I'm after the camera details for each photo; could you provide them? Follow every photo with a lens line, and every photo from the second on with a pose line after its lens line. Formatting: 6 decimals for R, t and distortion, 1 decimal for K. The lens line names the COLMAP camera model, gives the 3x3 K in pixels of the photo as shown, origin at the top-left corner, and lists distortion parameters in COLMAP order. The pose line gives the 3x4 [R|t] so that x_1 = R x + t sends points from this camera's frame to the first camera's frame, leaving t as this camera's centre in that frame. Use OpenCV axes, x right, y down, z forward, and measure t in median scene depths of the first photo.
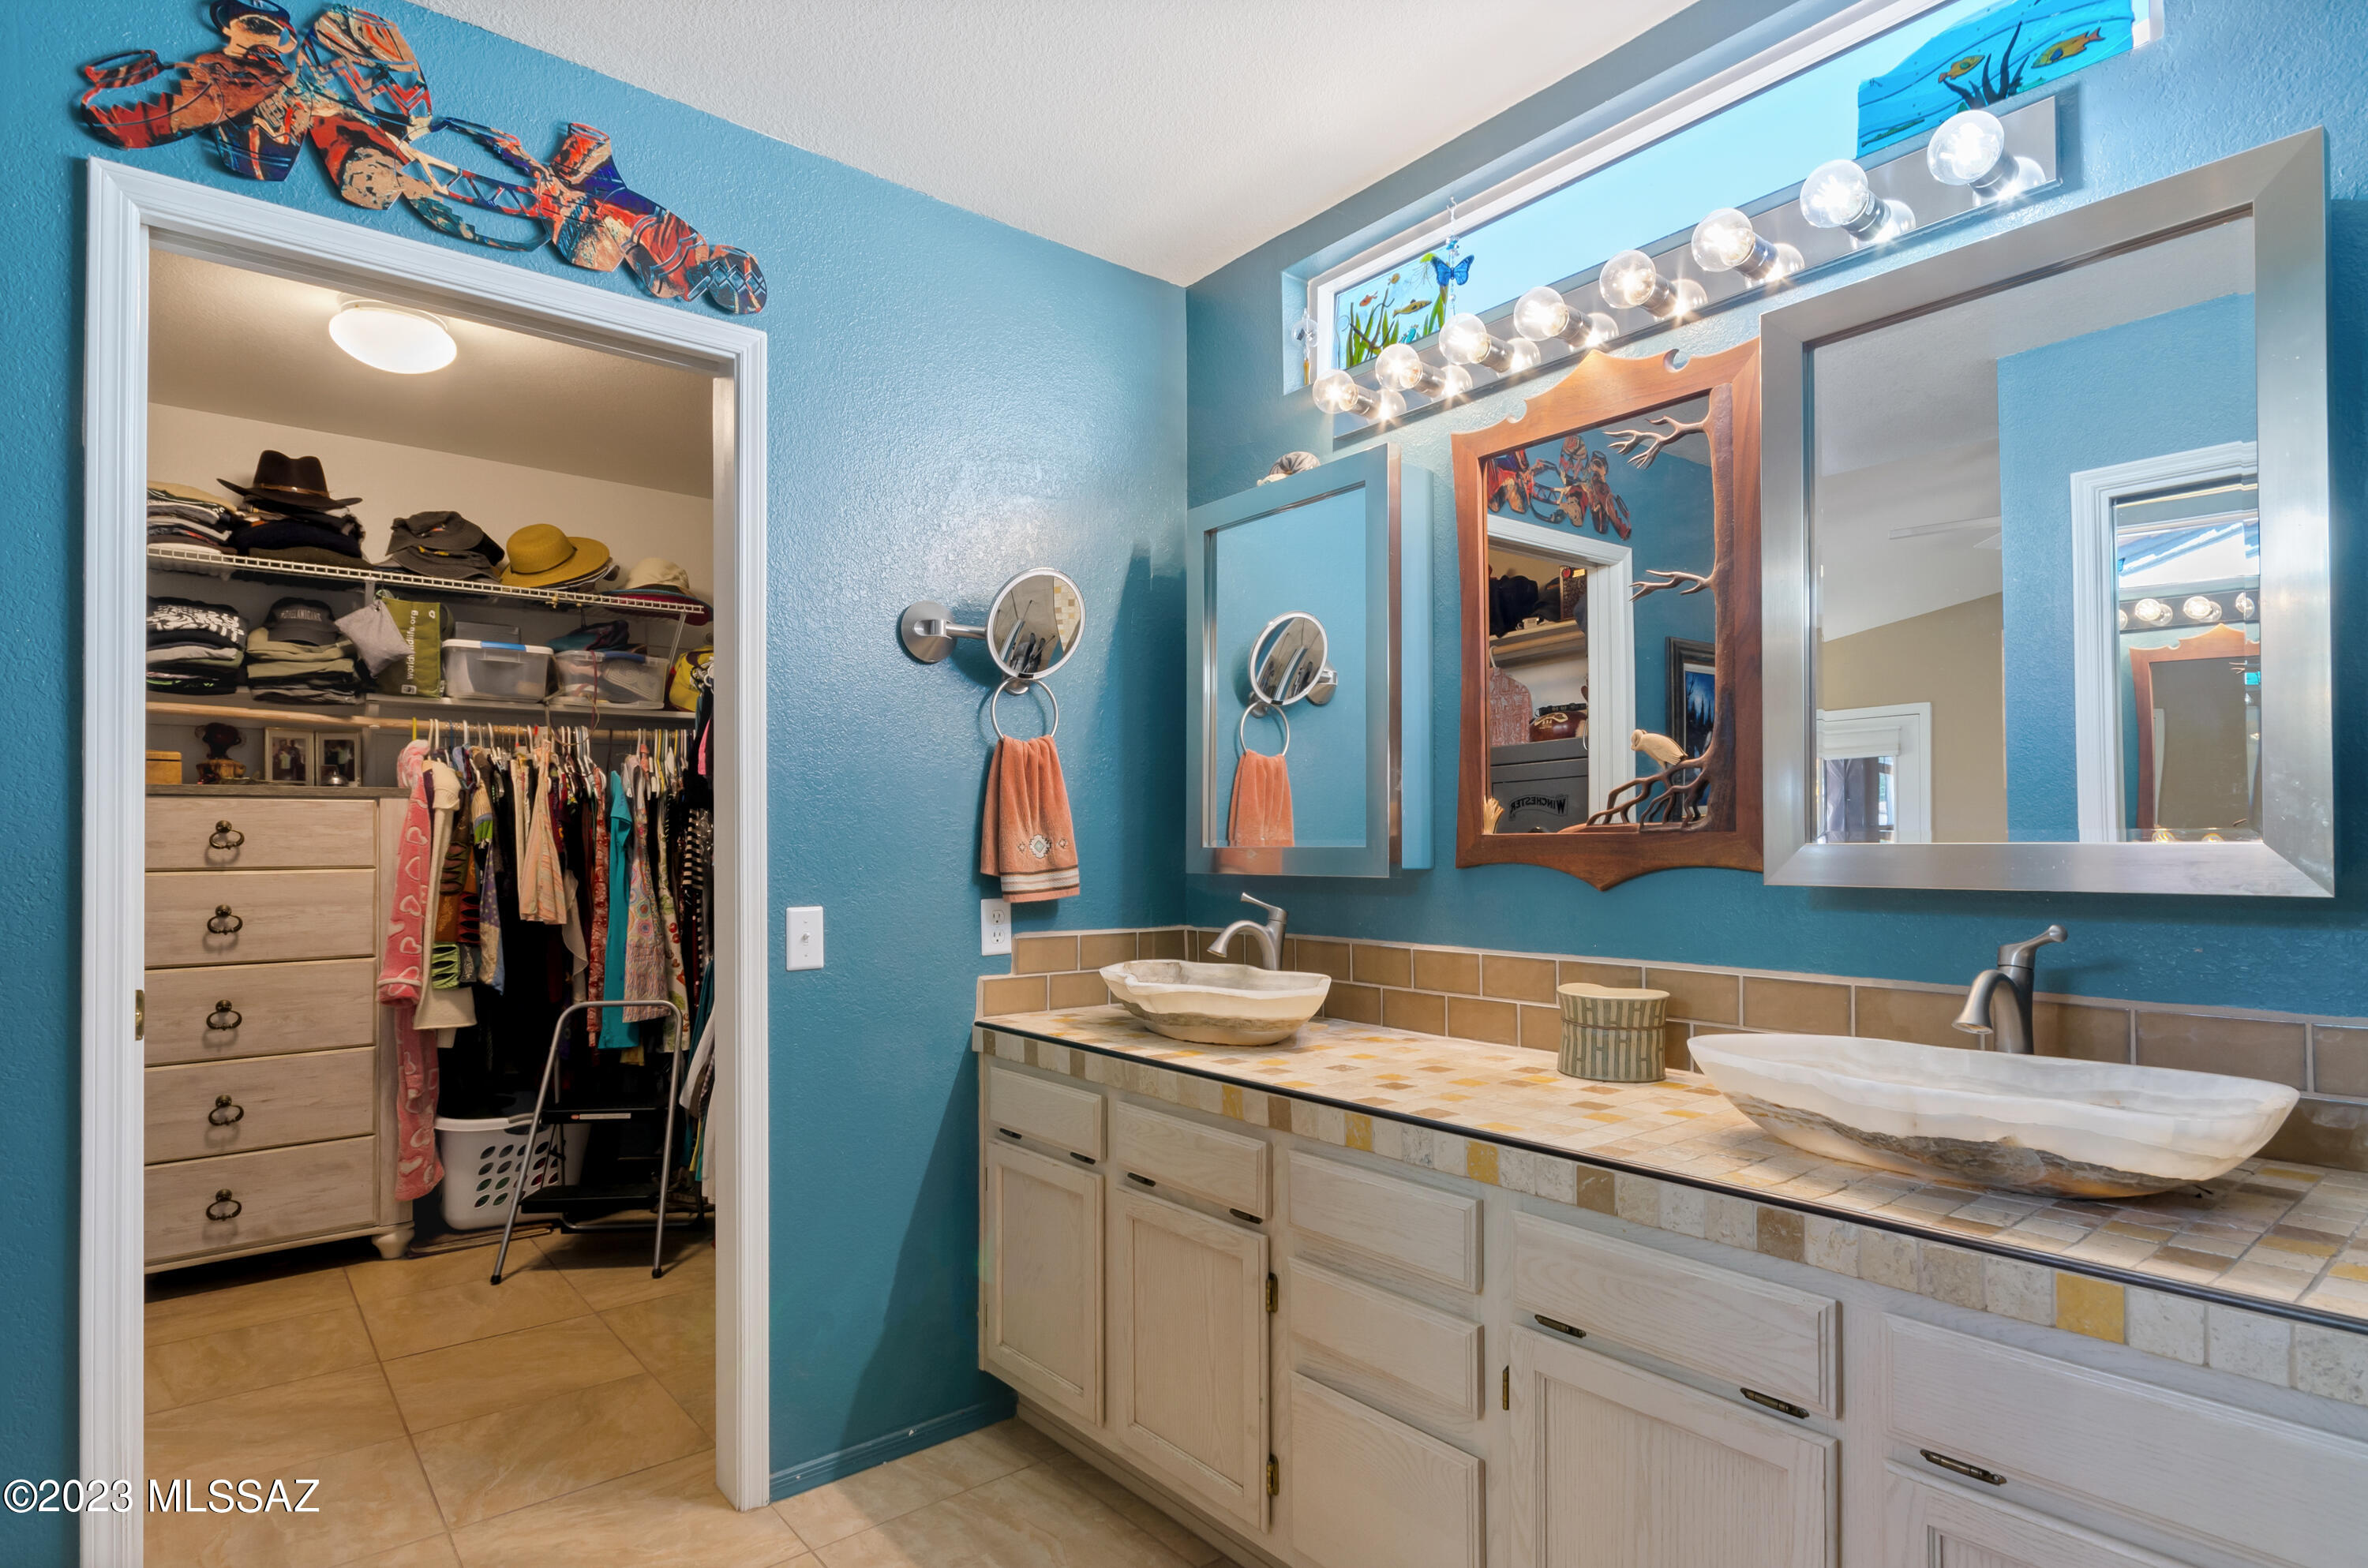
lens RADIAL K [[1197.8, 0, 1190.0], [0, 1197.8, 825.4], [0, 0, 1]] dist [-0.000806, -0.006603]
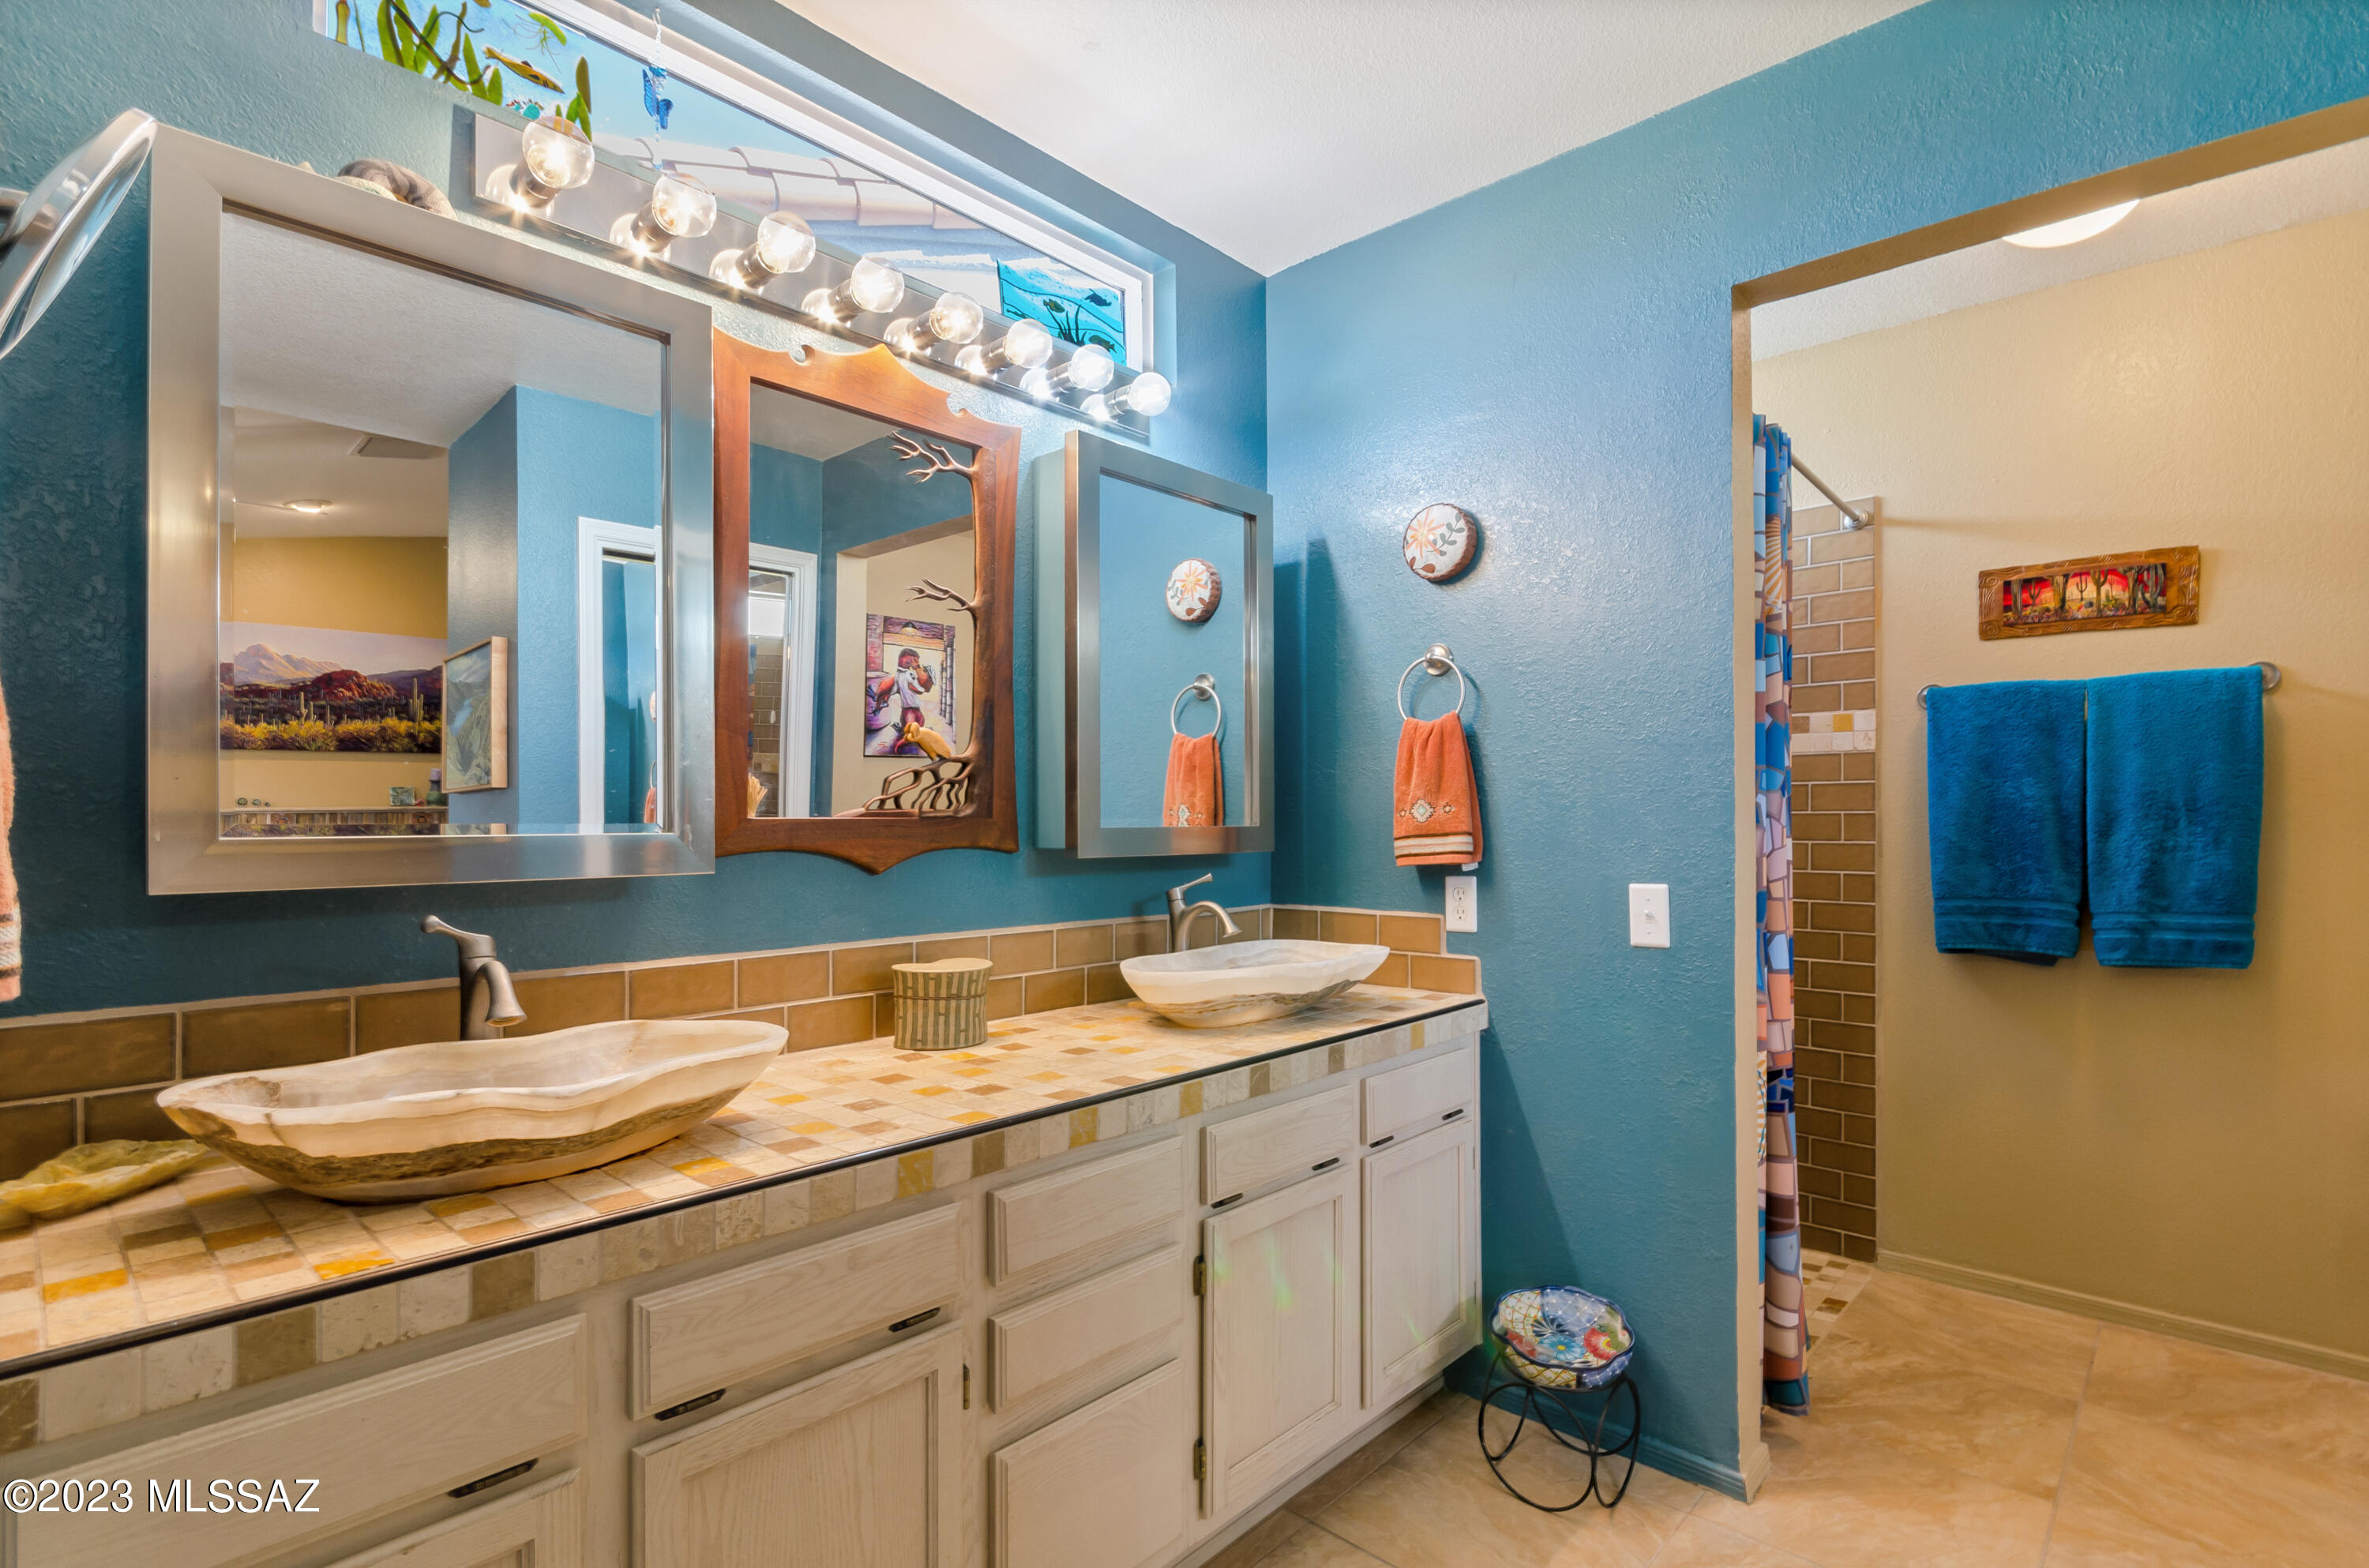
lens RADIAL K [[1108.4, 0, 1172.7], [0, 1108.4, 814.4], [0, 0, 1]] dist [0.012916, -0.009850]
pose [[-0.118886, 0.010790, 0.992849, -0.661078], [-0.011754, 0.999856, -0.012273, 0.012030], [-0.992838, -0.013129, -0.118742, 0.904103]]
